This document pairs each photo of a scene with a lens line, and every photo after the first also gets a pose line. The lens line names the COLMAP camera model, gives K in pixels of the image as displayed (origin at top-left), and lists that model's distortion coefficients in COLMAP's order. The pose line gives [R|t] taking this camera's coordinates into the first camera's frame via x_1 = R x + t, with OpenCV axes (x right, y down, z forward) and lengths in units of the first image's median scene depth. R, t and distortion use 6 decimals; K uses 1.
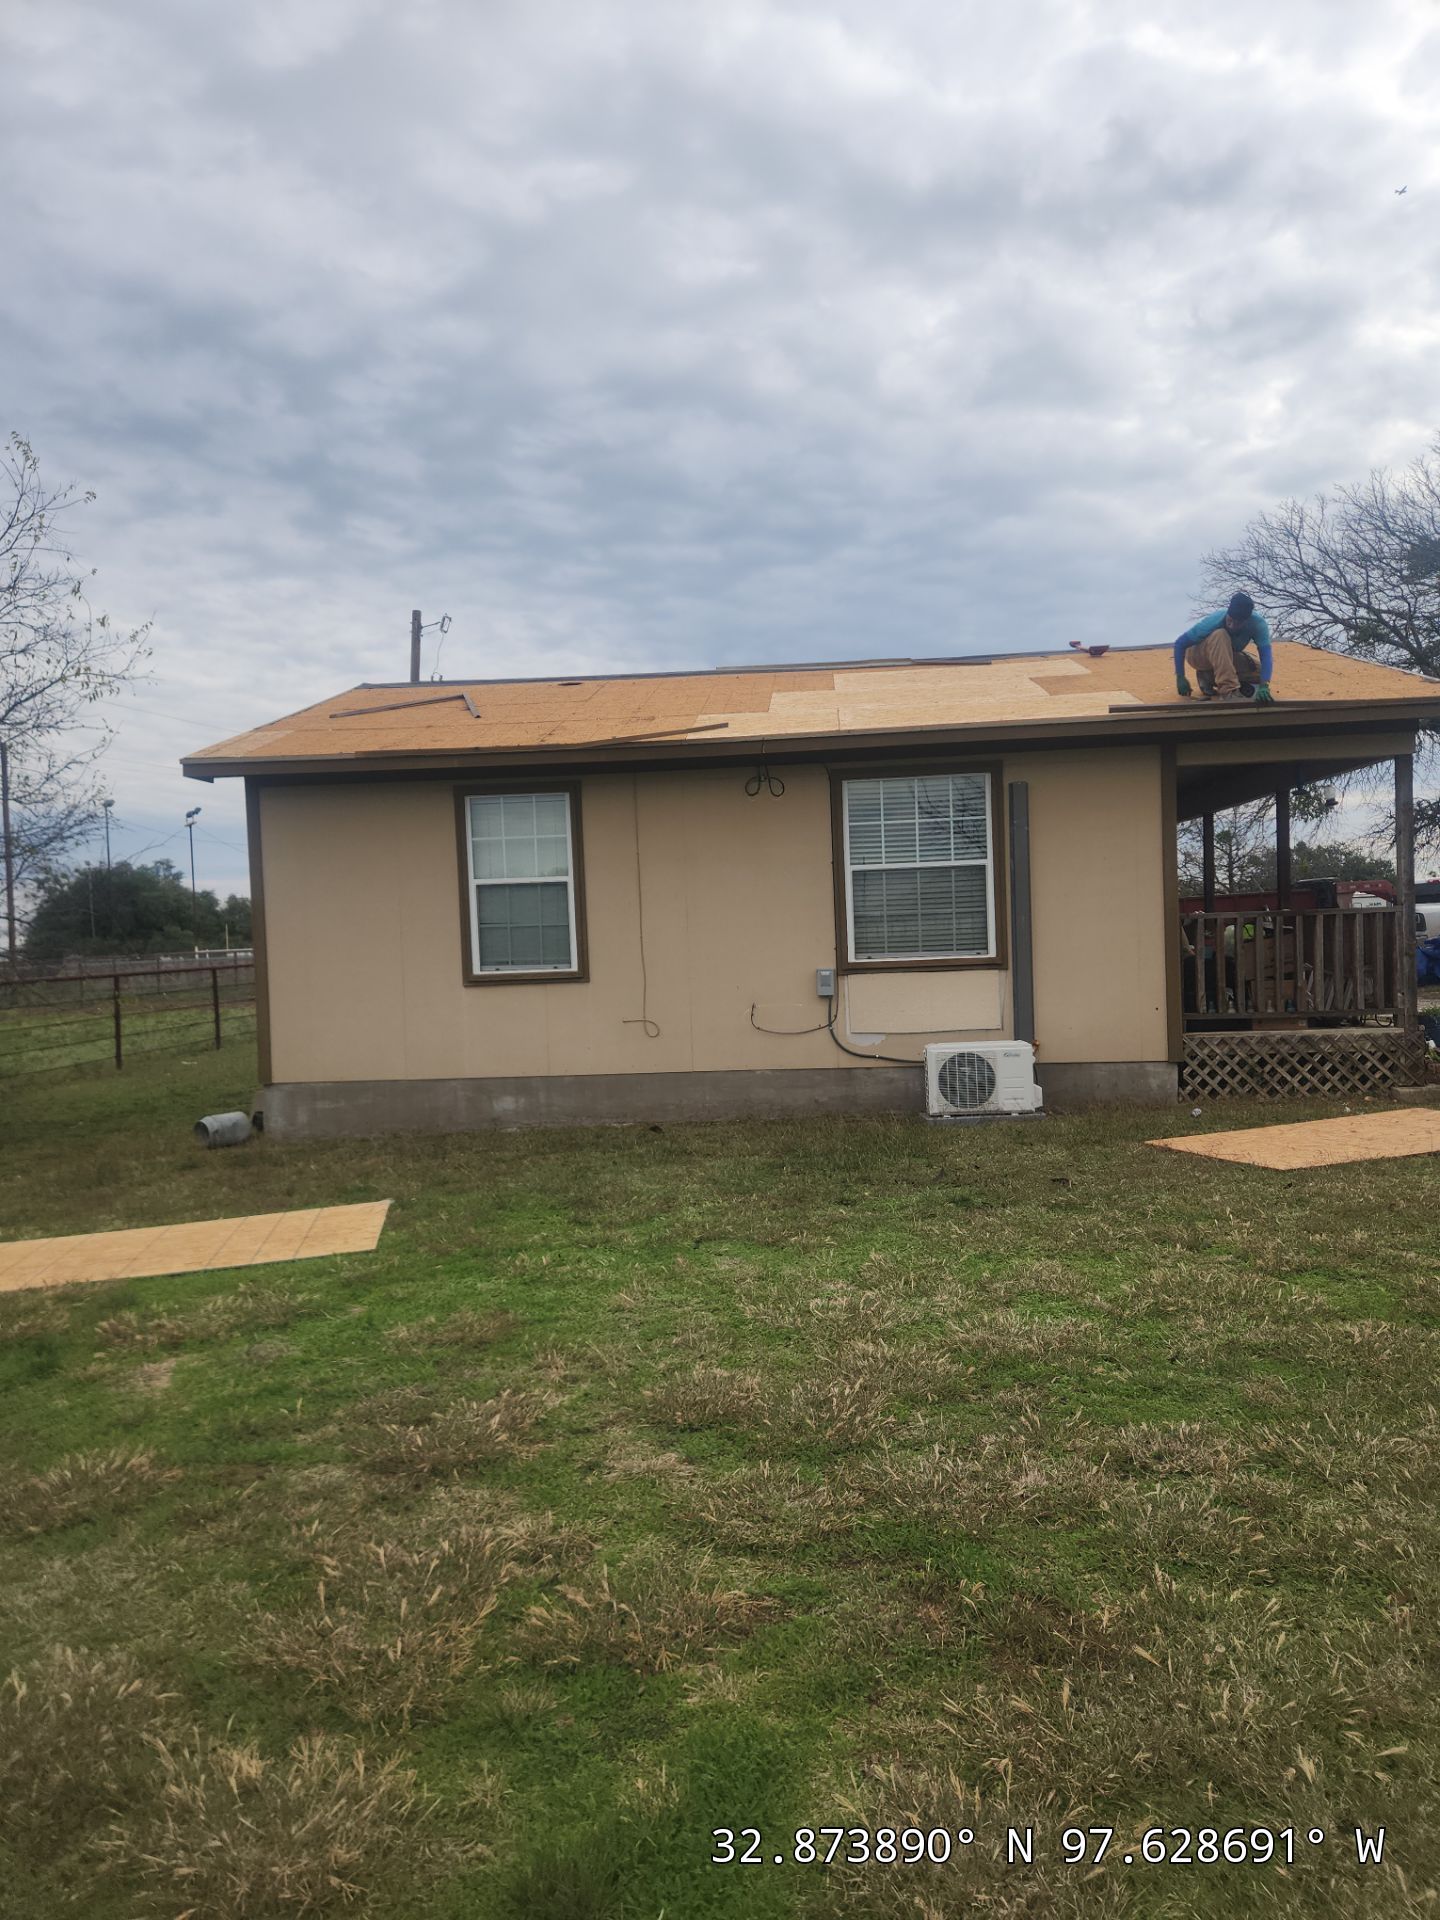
lens RADIAL K [[1279.0, 0, 730.7], [0, 1279.0, 984.0], [0, 0, 1]] dist [0.078860, -0.076043]
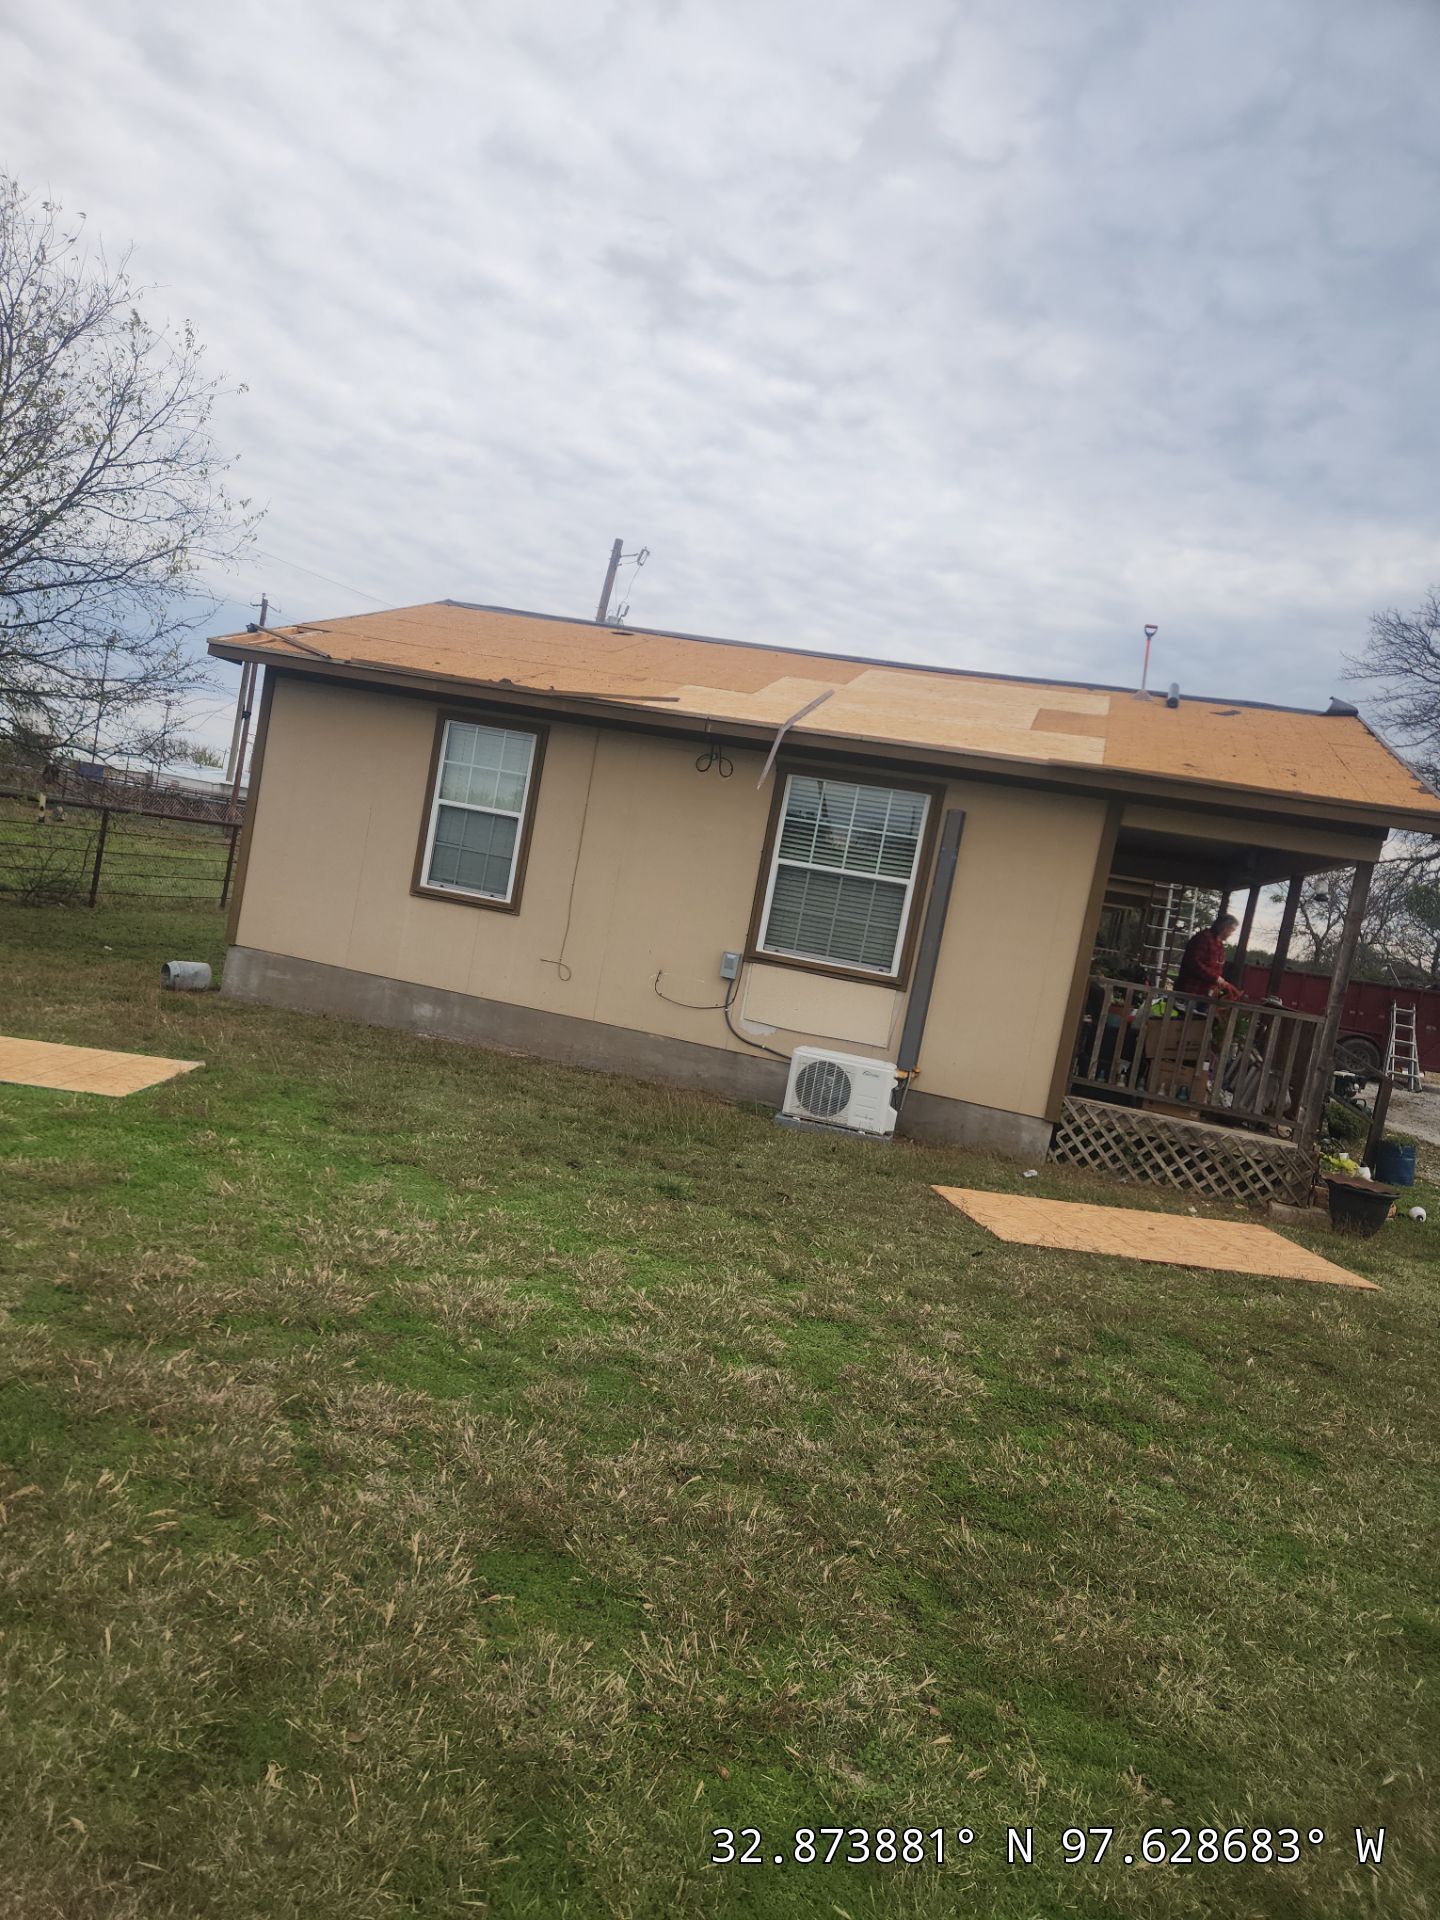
lens RADIAL K [[1335.2, 0, 698.0], [0, 1335.2, 996.2], [0, 0, 1]] dist [0.091815, -0.081205]
pose [[0.957343, 0.224106, -0.182406, 0.252256], [-0.218207, 0.974513, 0.052054, -0.027157], [0.189422, -0.010031, 0.981844, -0.054140]]
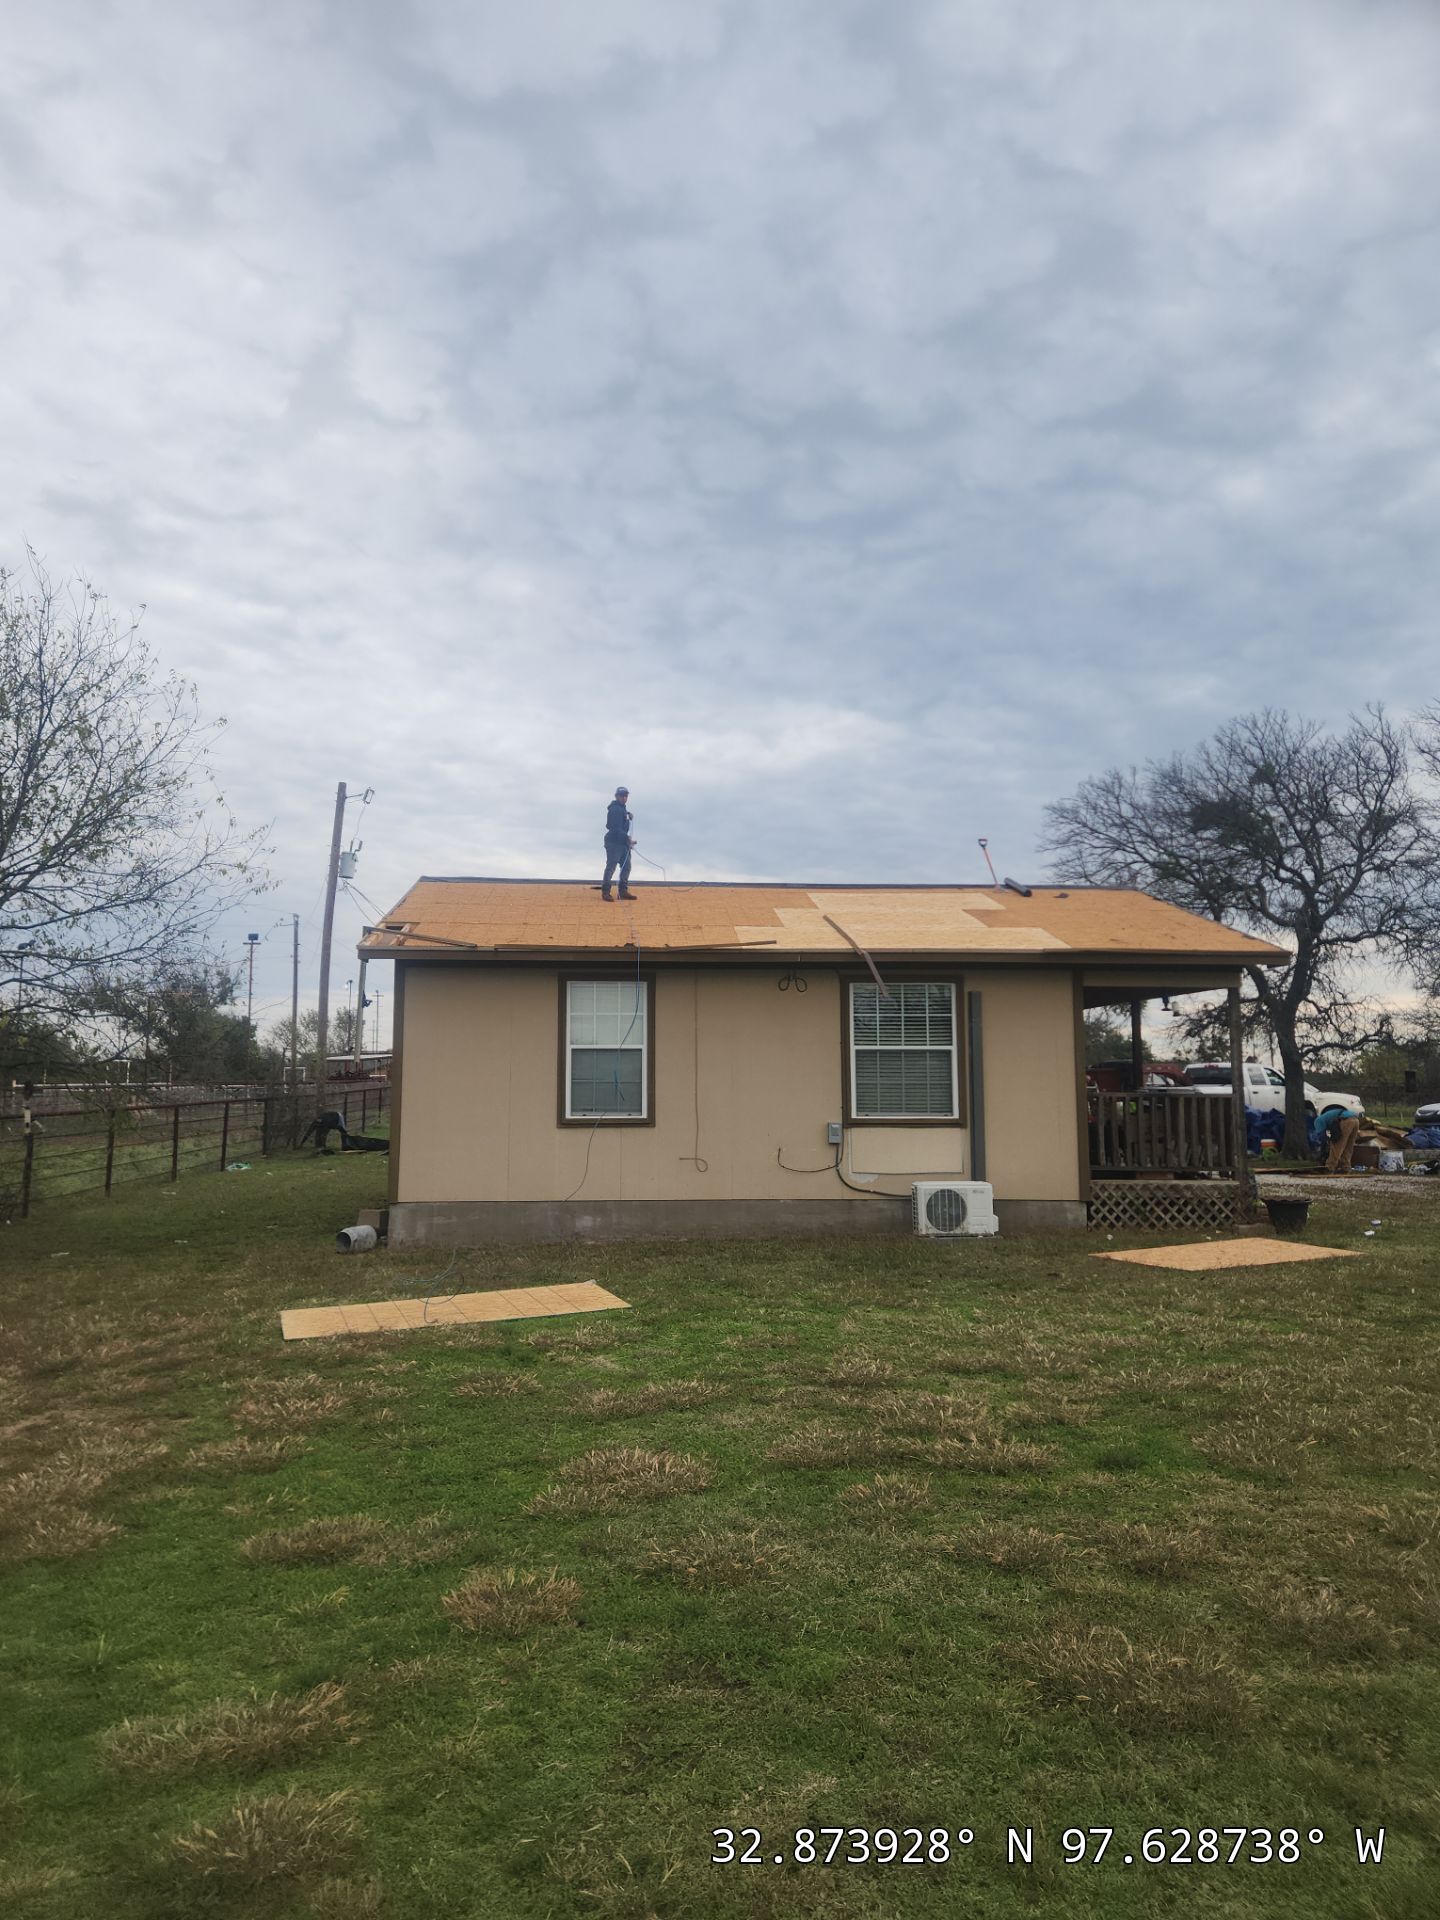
lens RADIAL K [[1284.4, 0, 695.8], [0, 1284.4, 912.3], [0, 0, 1]] dist [0.080331, -0.069823]
pose [[0.987980, 0.055649, 0.144216, -0.277582], [-0.030003, 0.984245, -0.174248, 0.010819], [-0.151641, 0.167827, 0.974084, -0.327008]]
